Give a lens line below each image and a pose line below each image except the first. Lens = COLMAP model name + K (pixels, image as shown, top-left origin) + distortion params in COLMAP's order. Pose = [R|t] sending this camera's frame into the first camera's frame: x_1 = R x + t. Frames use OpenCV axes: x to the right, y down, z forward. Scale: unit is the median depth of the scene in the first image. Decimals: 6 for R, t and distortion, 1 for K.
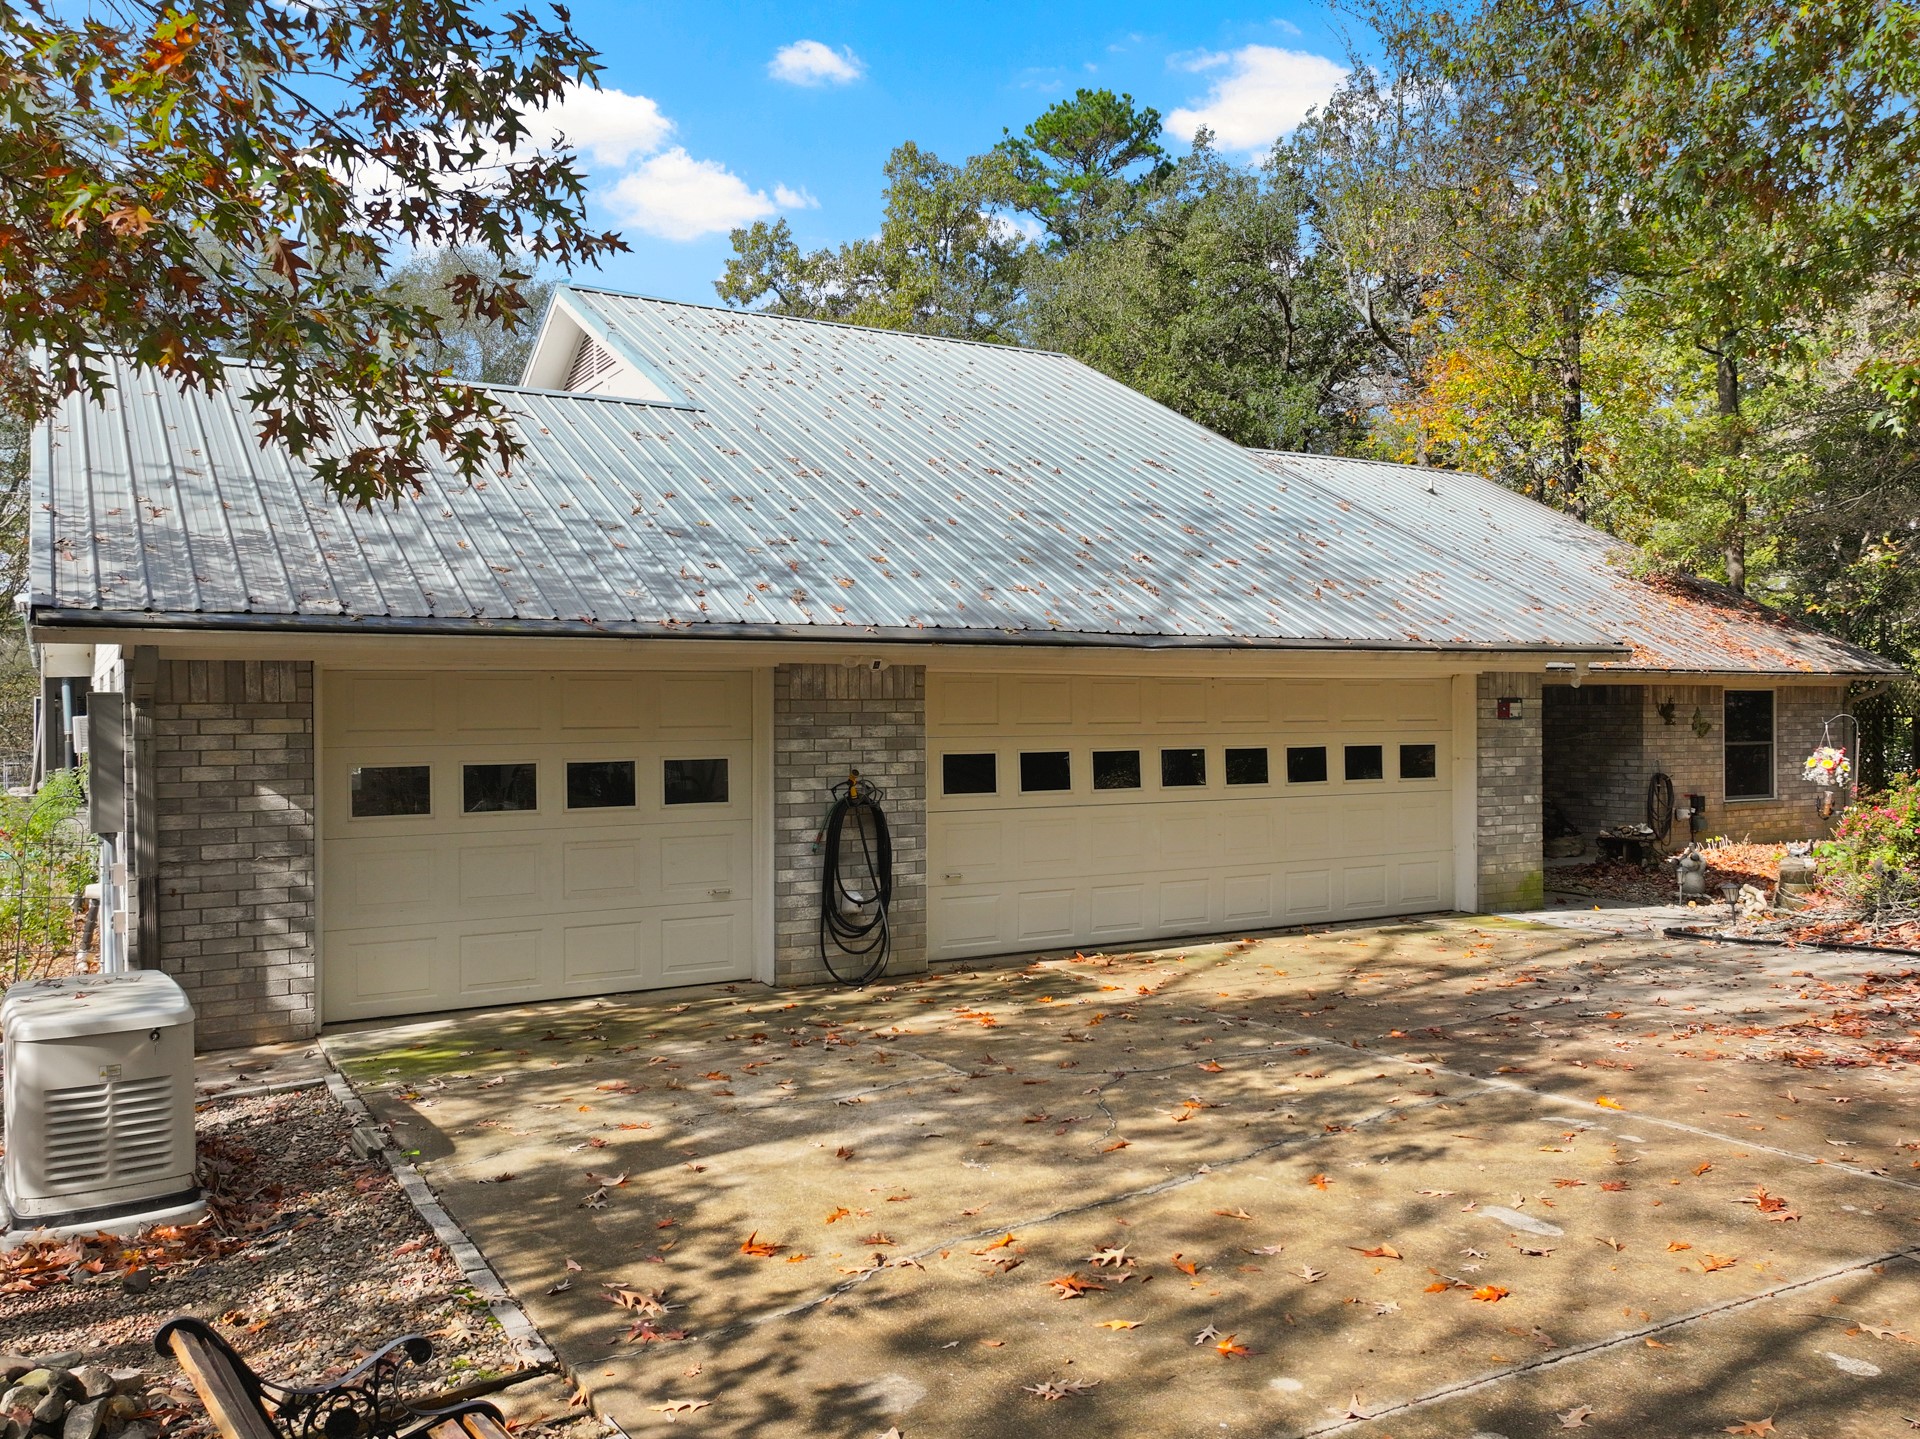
lens RADIAL K [[1532.4, 0, 960.0], [0, 1532.4, 719.5], [0, 0, 1]] dist [0.004432, 0.007778]
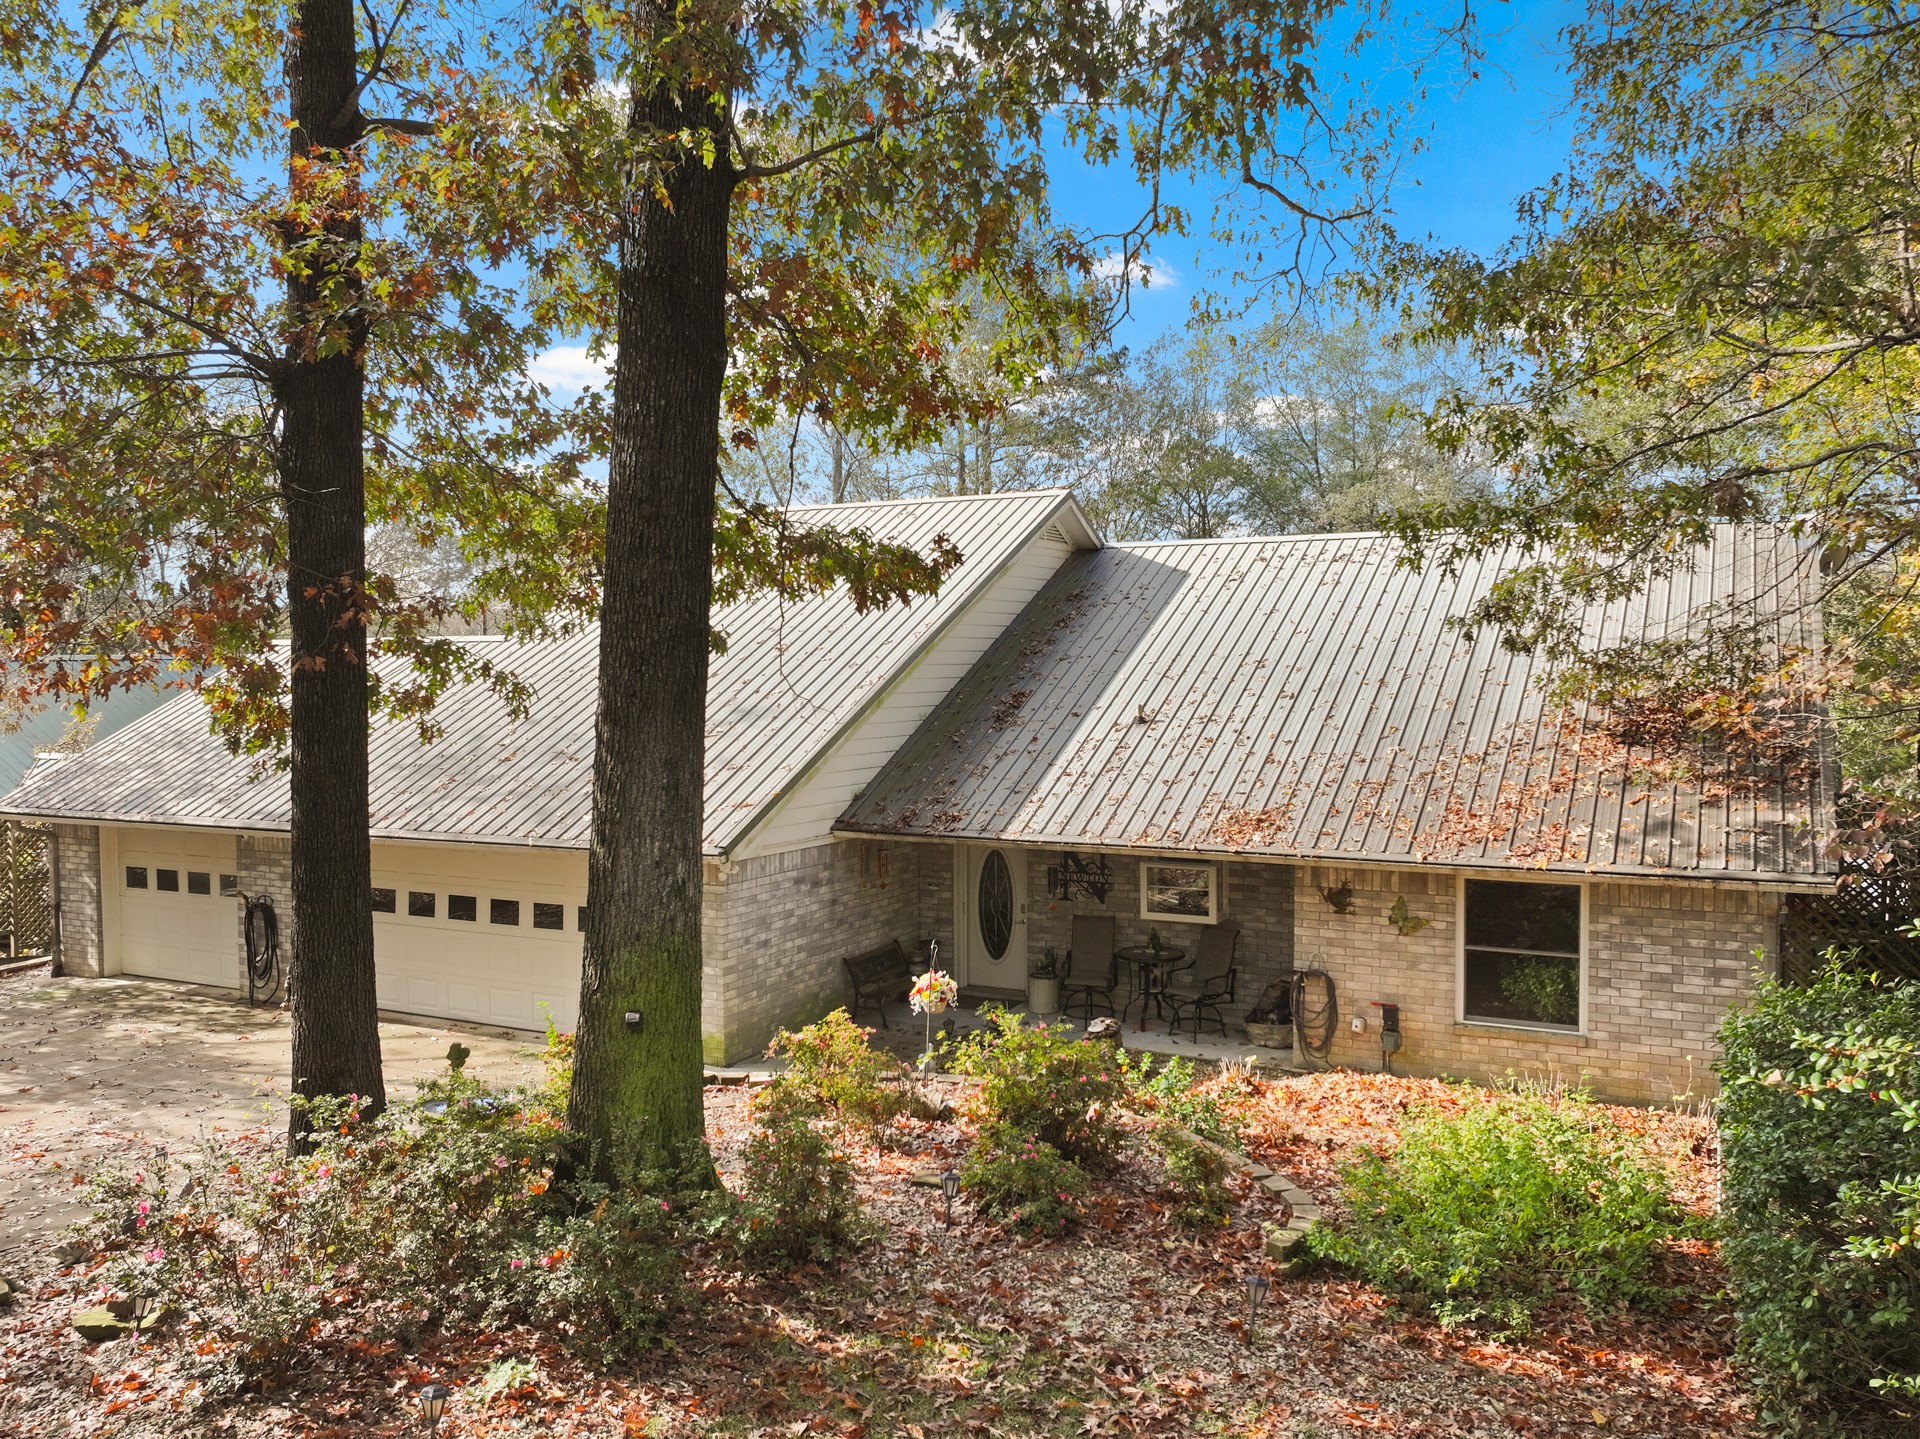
lens RADIAL K [[1532.4, 0, 960.0], [0, 1532.4, 719.5], [0, 0, 1]] dist [0.004432, 0.007778]
pose [[0.536721, 0.035333, -0.843020, 1.960449], [-0.001362, 0.999158, 0.041011, -0.252501], [0.843759, -0.020863, 0.536317, 0.728436]]
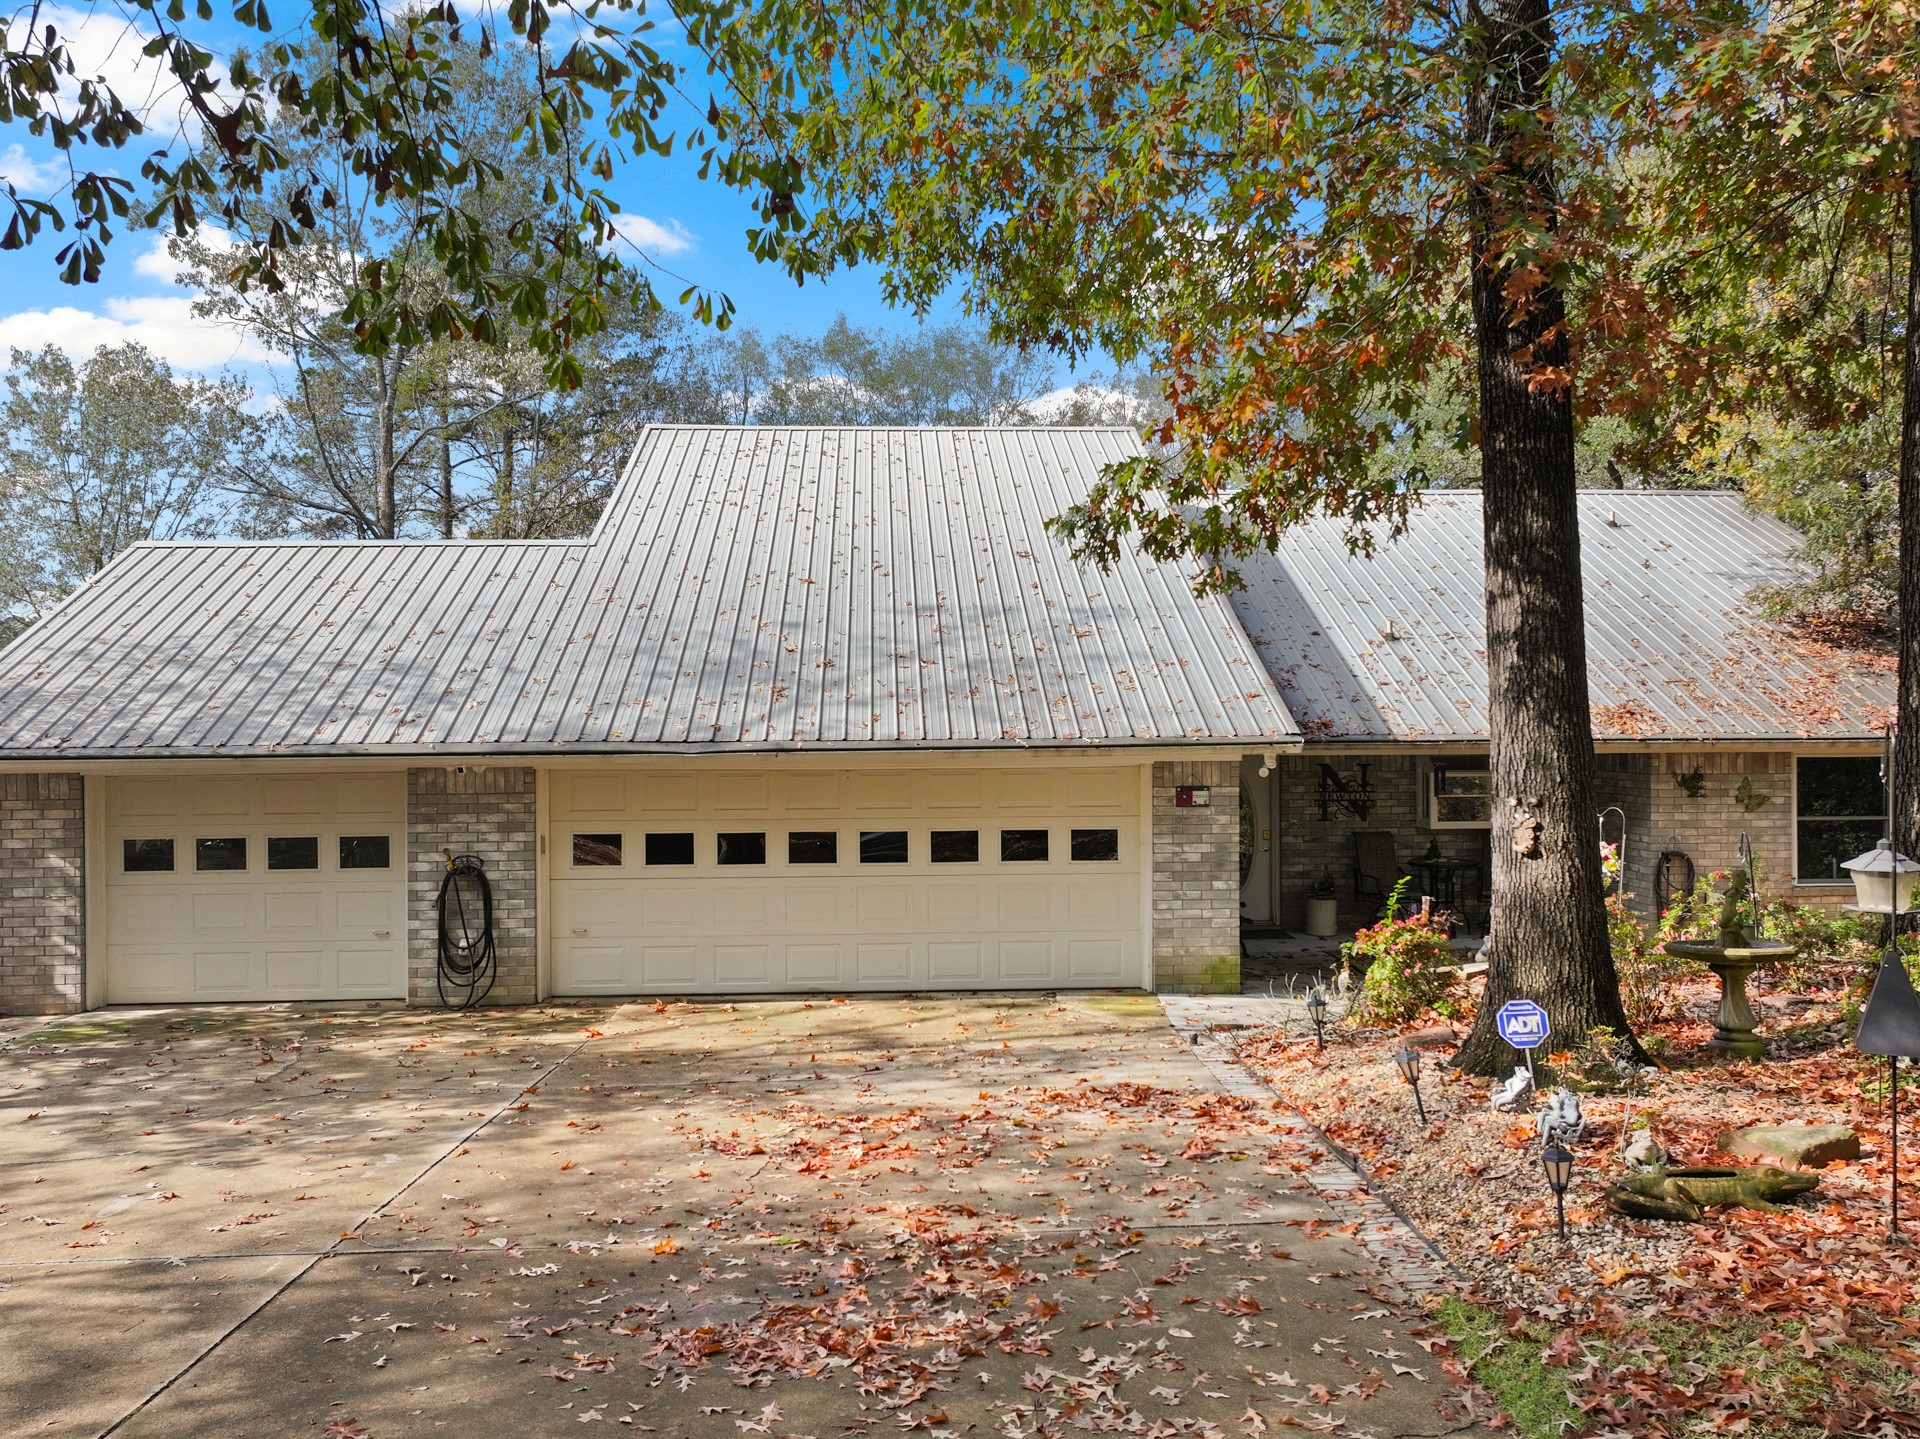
lens RADIAL K [[1532.4, 0, 960.0], [0, 1532.4, 719.5], [0, 0, 1]] dist [0.004432, 0.007778]
pose [[0.887495, 0.002310, -0.460812, 0.928933], [-0.000845, 0.999994, 0.003386, -0.083157], [0.460817, -0.002616, 0.887492, 0.021780]]
